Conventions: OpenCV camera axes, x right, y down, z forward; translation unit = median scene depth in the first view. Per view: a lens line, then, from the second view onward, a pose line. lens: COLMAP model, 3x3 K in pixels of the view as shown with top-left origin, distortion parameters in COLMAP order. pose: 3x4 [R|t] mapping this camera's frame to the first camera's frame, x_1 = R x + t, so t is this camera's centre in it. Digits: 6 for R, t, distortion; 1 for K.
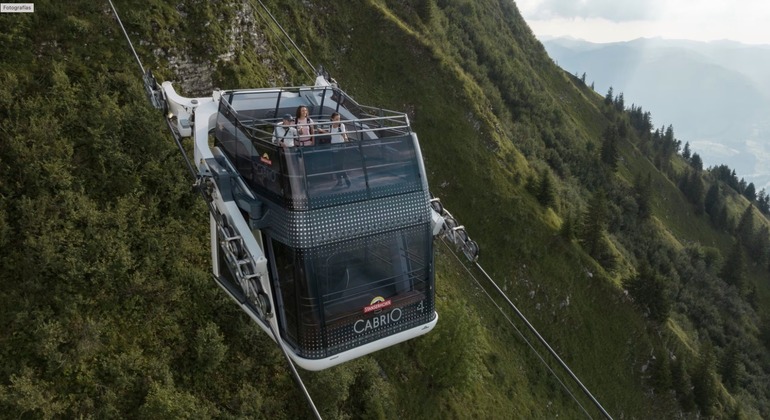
lens RADIAL K [[638.8, 0, 343.5], [0, 638.8, 207.1], [0, 0, 1]] dist [0.028622, -0.011445]
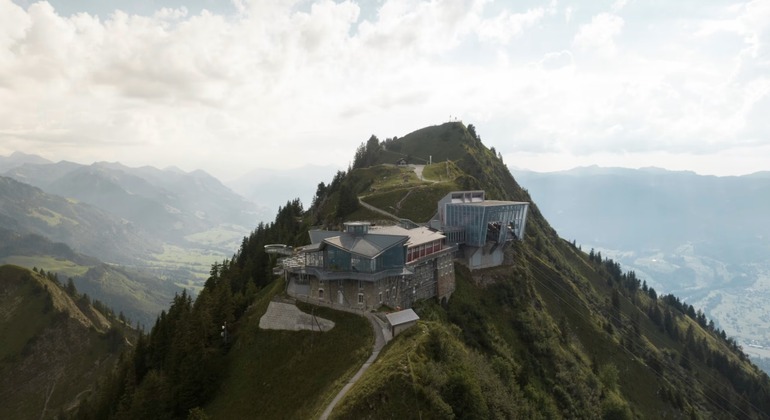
lens RADIAL K [[638.8, 0, 343.5], [0, 638.8, 207.1], [0, 0, 1]] dist [0.028622, -0.011445]
pose [[0.996758, -0.034502, 0.072691, -0.276047], [0.047914, 0.980278, -0.191725, -0.017593], [-0.064643, 0.194586, 0.978753, -0.464681]]
